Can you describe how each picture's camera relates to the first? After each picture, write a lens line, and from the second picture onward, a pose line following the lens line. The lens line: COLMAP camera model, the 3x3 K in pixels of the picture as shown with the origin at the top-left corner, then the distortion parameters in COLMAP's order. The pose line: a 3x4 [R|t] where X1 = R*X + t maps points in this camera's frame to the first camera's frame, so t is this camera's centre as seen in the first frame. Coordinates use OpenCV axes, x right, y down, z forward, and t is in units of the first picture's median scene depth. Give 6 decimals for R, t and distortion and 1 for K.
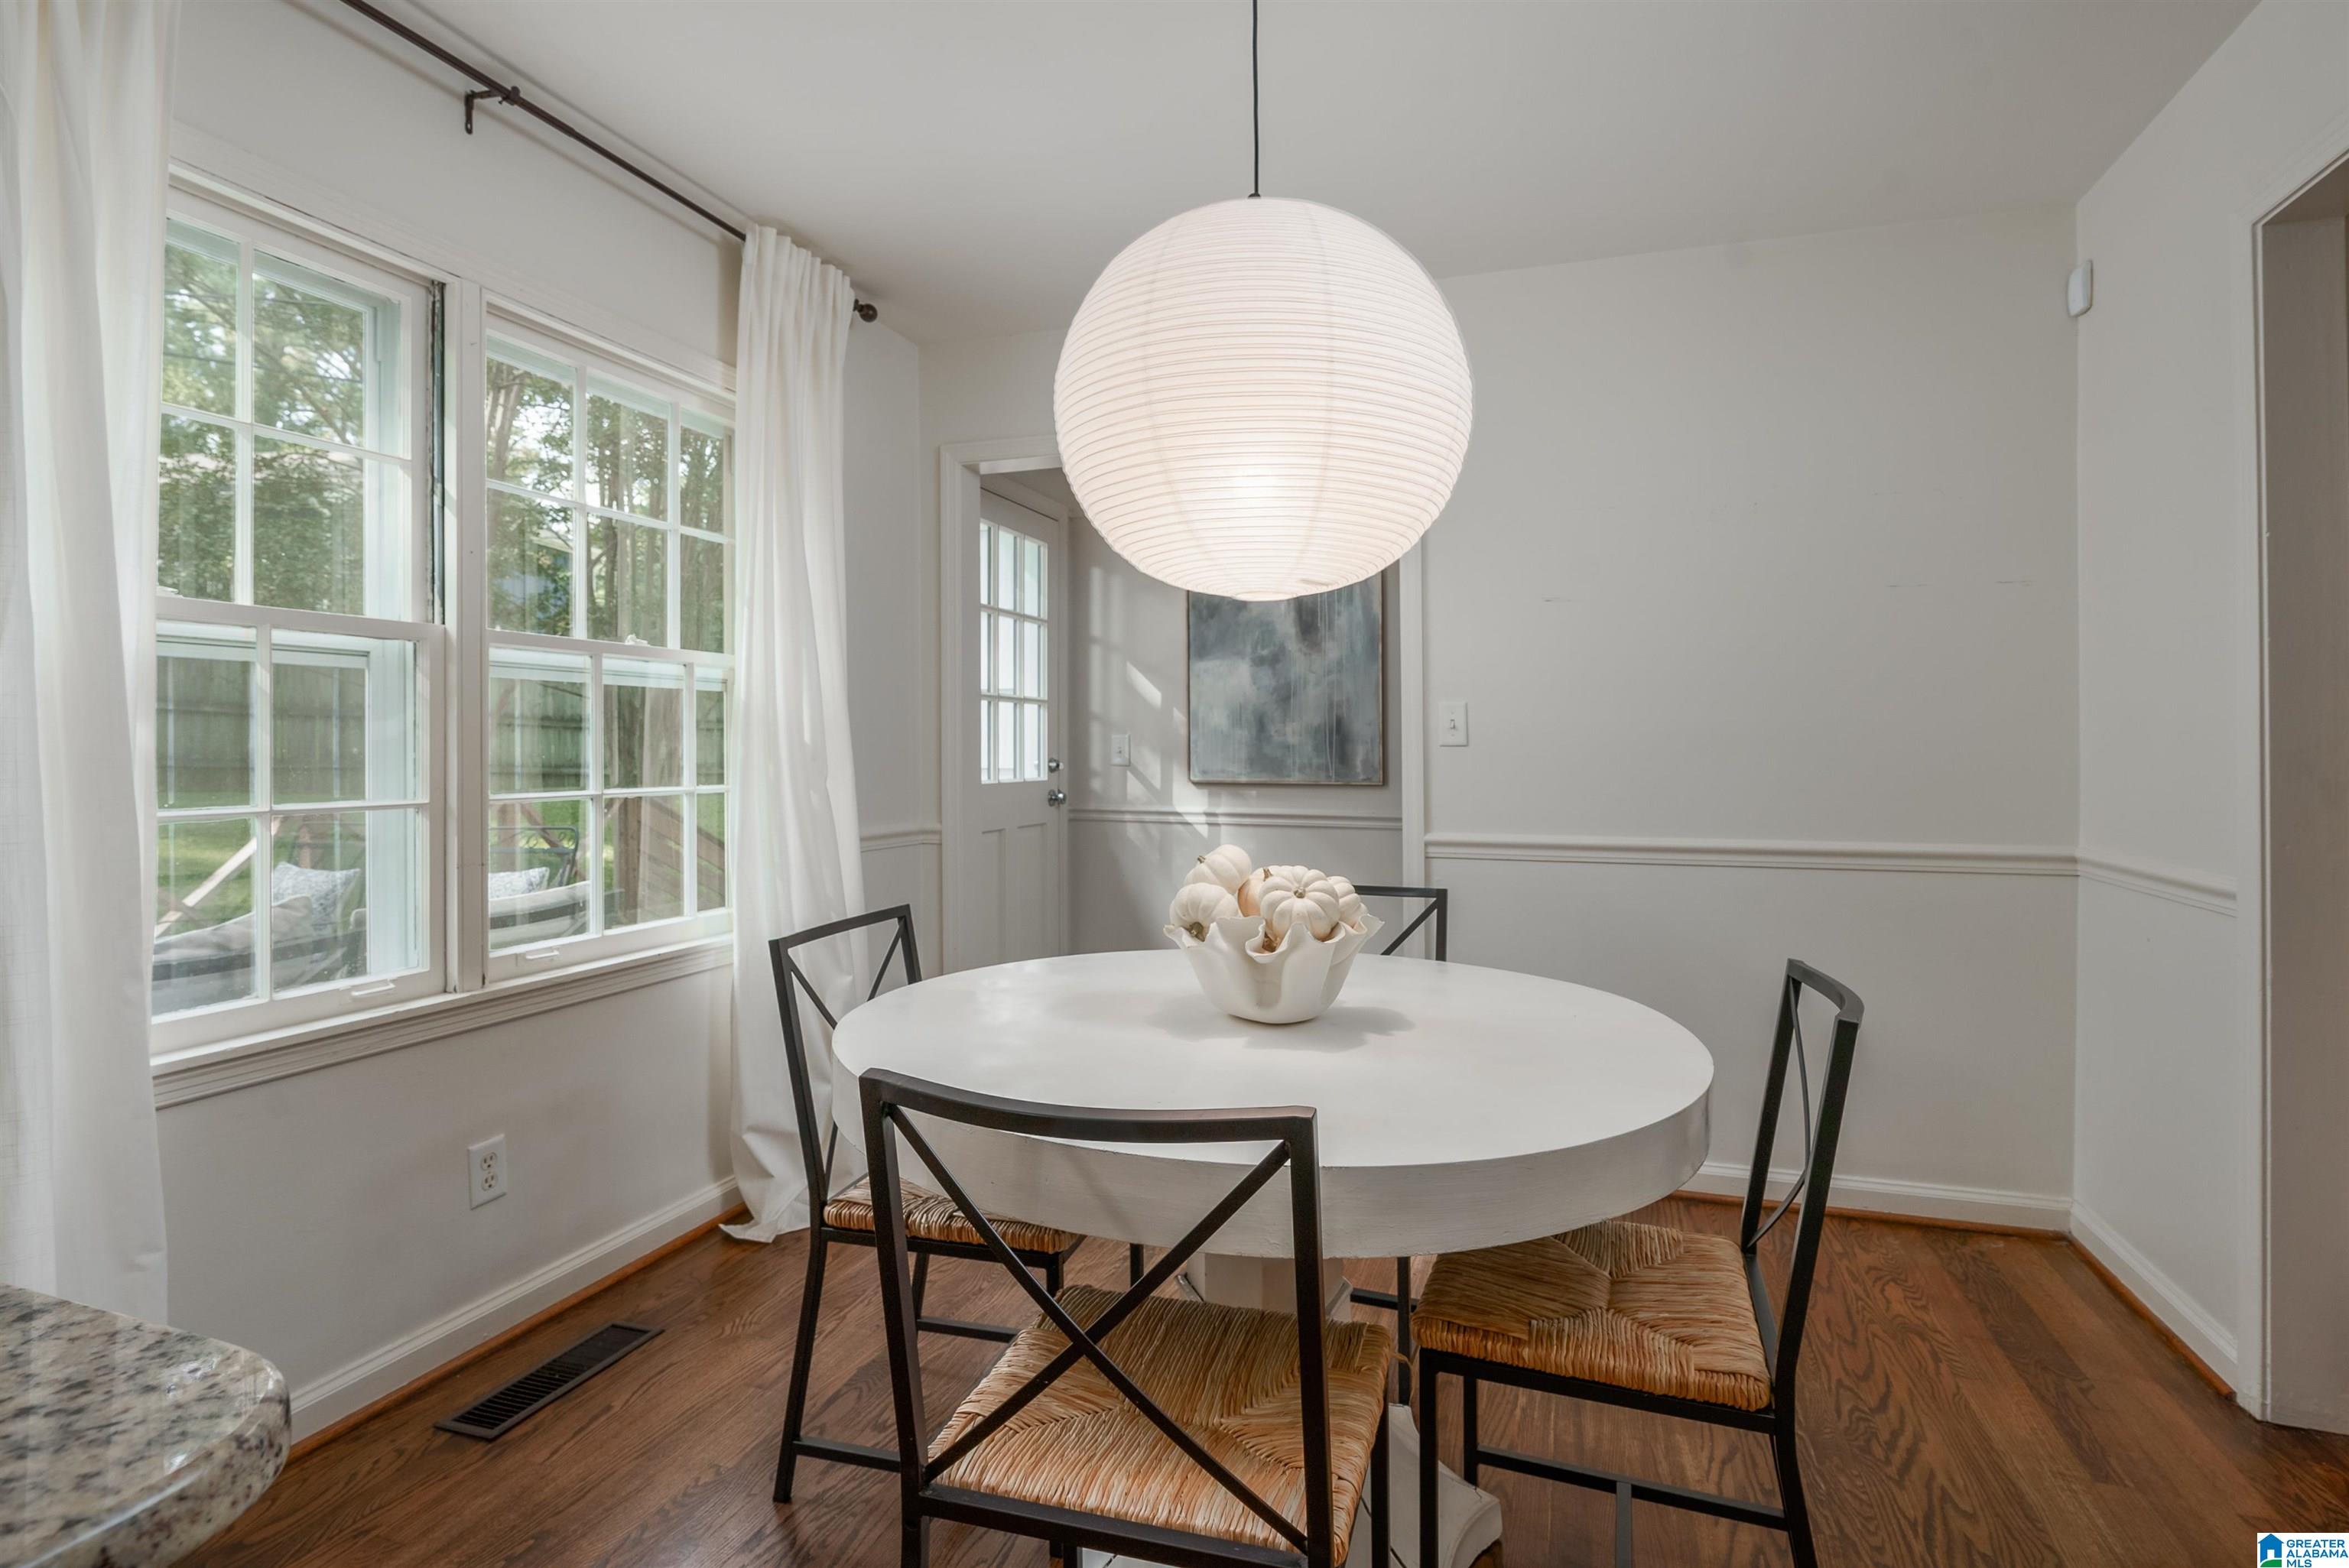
lens RADIAL K [[1205.0, 0, 1174.5], [0, 1205.0, 784.0], [0, 0, 1]] dist [-0.010778, -0.000171]
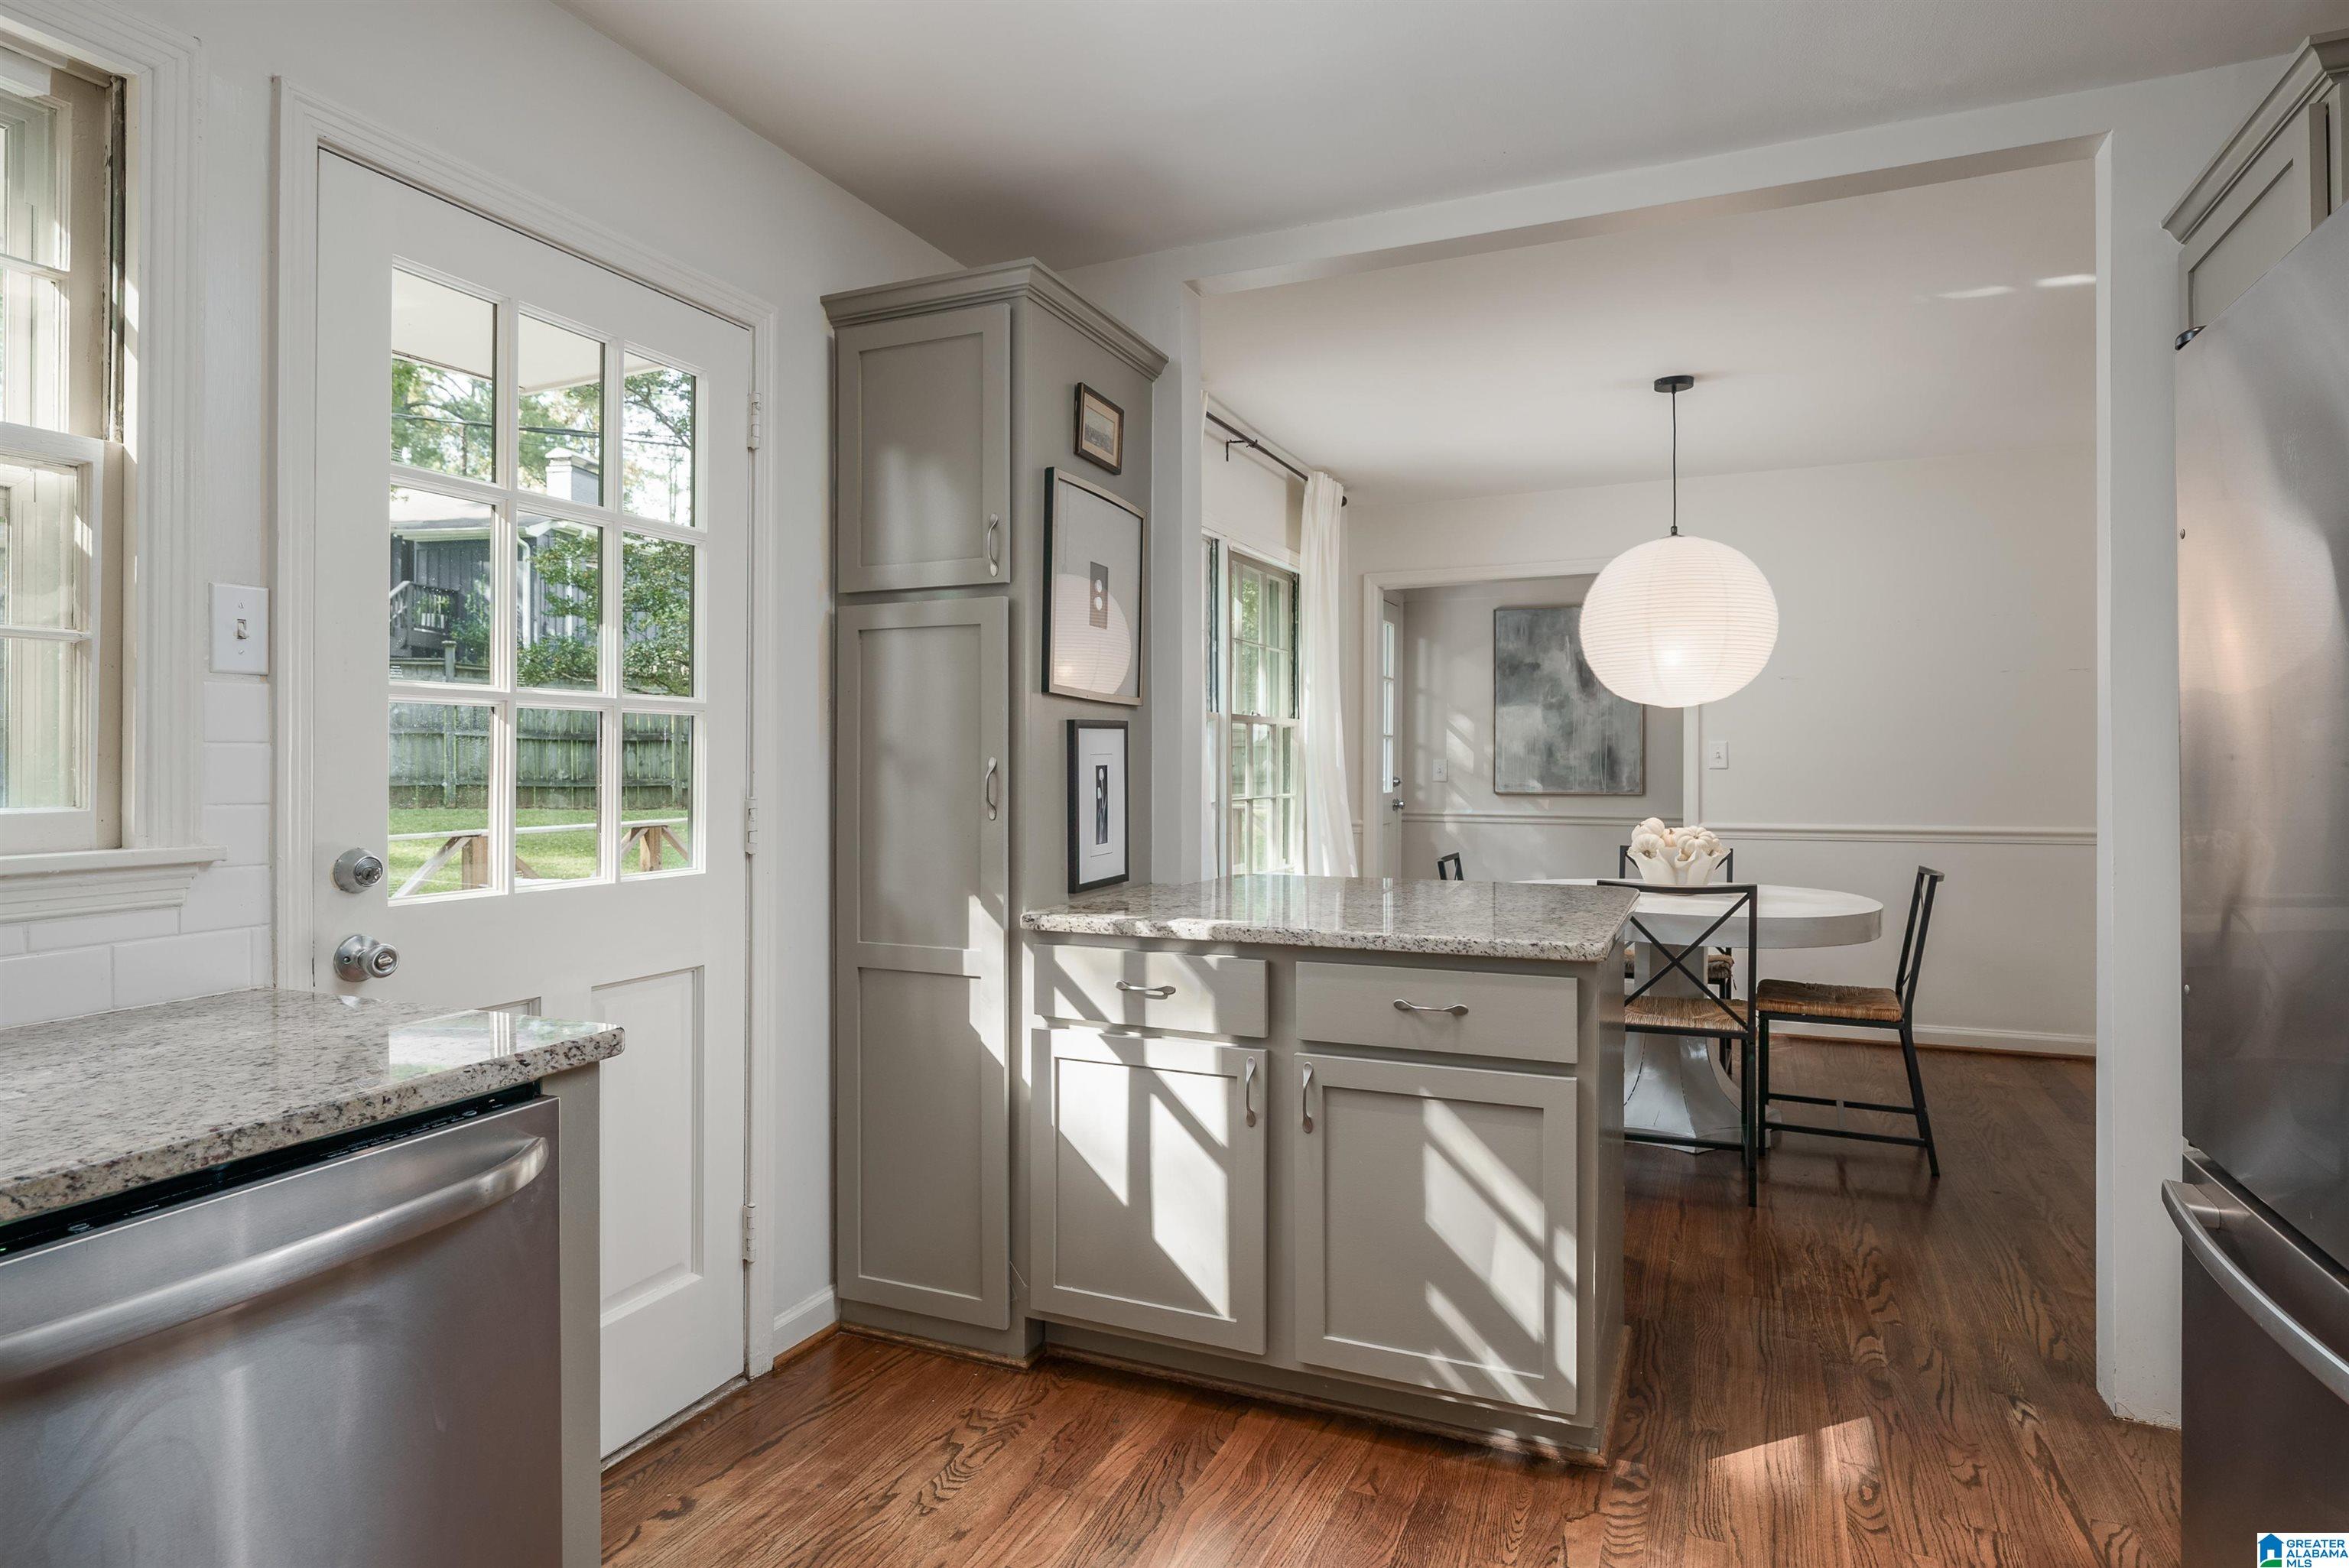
lens RADIAL K [[1368.5, 0, 1174.5], [0, 1368.5, 784.0], [0, 0, 1]] dist [-0.001575, -0.019731]
pose [[0.998093, -0.003833, -0.061612, -0.269456], [0.002980, 0.999899, -0.013930, 0.008789], [0.061659, 0.013719, 0.998003, -0.617734]]
